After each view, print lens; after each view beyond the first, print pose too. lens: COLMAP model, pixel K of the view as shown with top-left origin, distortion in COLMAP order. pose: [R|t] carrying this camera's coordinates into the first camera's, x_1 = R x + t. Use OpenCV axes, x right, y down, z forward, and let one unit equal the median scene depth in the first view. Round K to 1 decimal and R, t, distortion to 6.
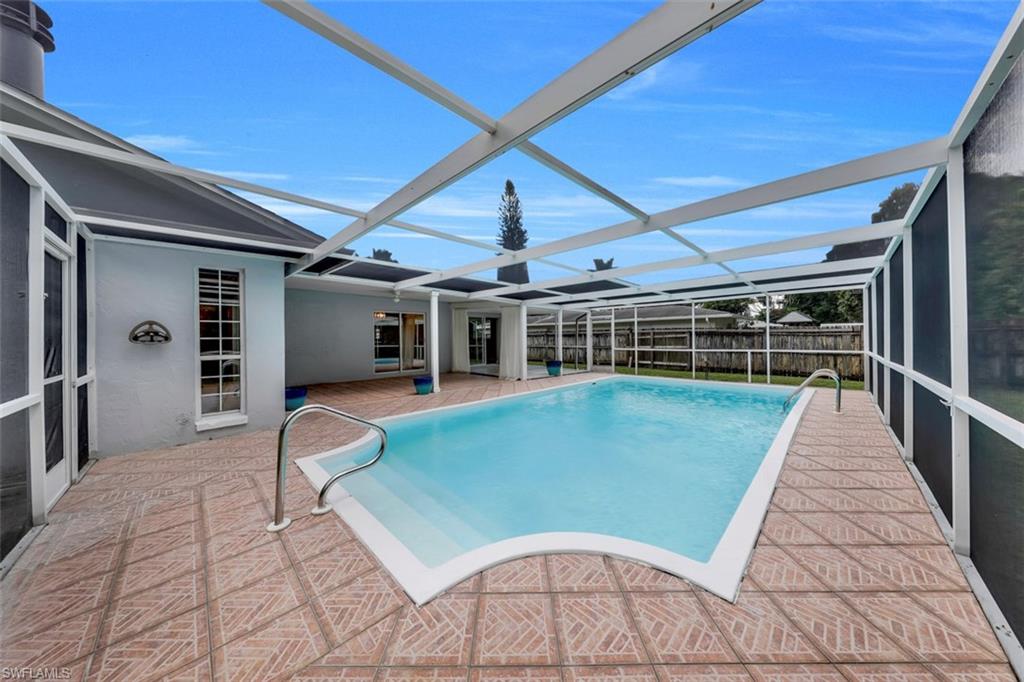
lens RADIAL K [[328.5, 0, 513.9], [0, 328.5, 341.4], [0, 0, 1]] dist [-0.003852, -0.000420]
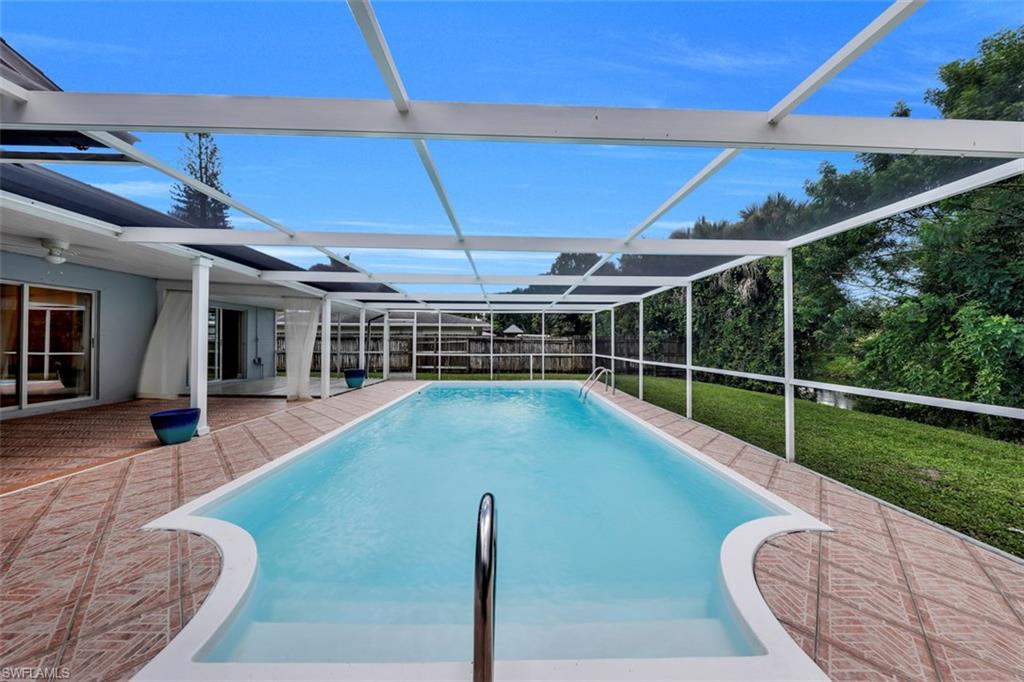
lens RADIAL K [[328.5, 0, 514.0], [0, 328.5, 339.5], [0, 0, 1]] dist [-0.003852, -0.000420]
pose [[0.685789, 0.022169, 0.727463, -0.218119], [-0.008846, 0.999716, -0.022127, -0.002132], [-0.727747, 0.008739, 0.685790, 0.161056]]
